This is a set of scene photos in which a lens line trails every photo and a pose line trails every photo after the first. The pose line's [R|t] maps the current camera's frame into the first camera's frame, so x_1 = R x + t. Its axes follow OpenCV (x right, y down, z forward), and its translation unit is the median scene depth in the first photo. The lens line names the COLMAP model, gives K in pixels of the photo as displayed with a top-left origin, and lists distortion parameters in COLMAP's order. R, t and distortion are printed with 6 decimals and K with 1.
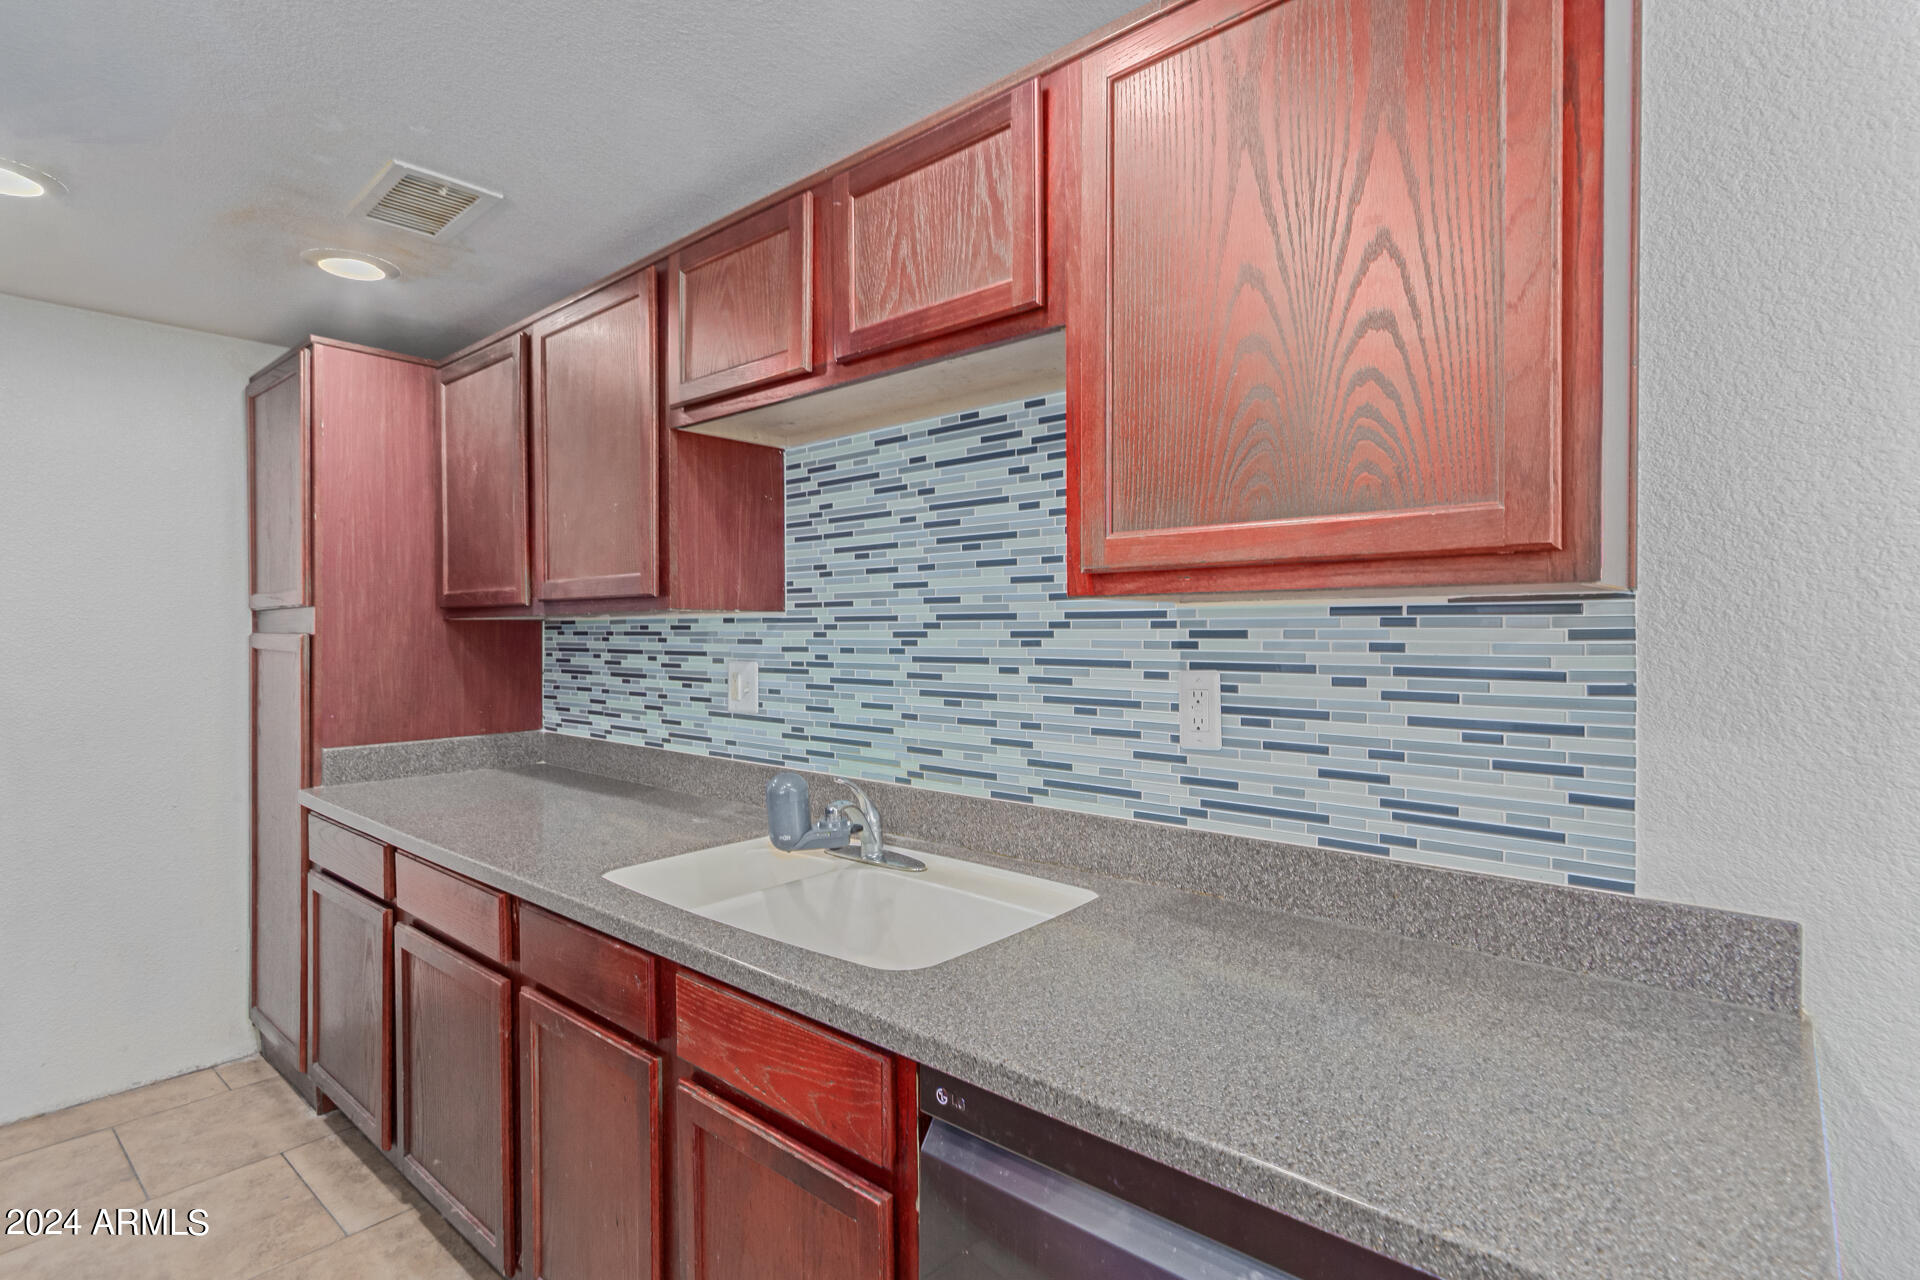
lens RADIAL K [[915.1, 0, 960.0], [0, 915.1, 640.0], [0, 0, 1]] dist [0.003384, 0.001154]
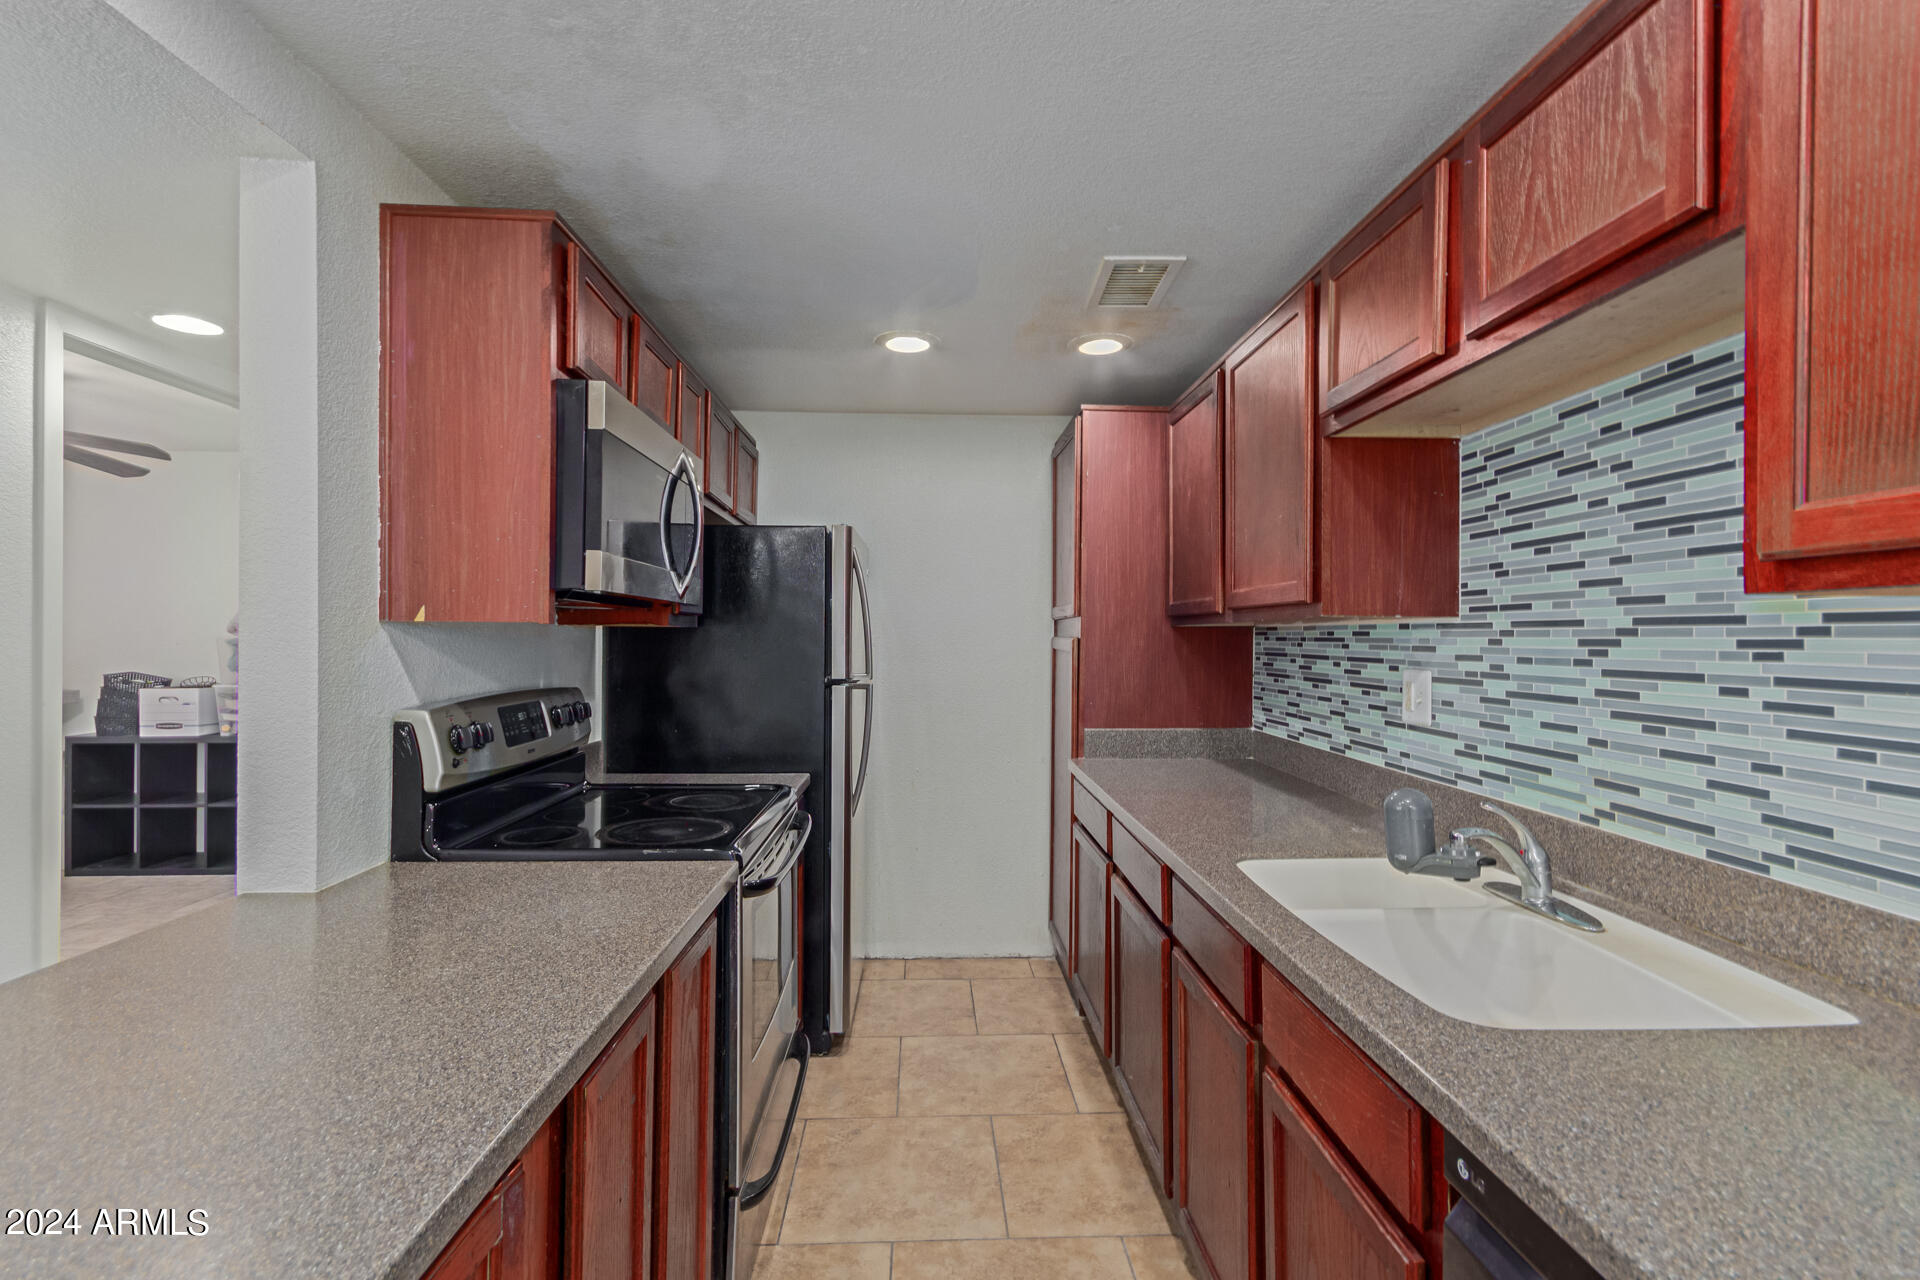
lens RADIAL K [[902.3, 0, 960.0], [0, 902.3, 640.0], [0, 0, 1]] dist [0.001478, 0.000059]
pose [[0.681048, 0.008449, -0.732190, 0.146532], [-0.013767, 0.999904, -0.001267, 0.000454], [0.732109, 0.010943, 0.681100, 0.028522]]
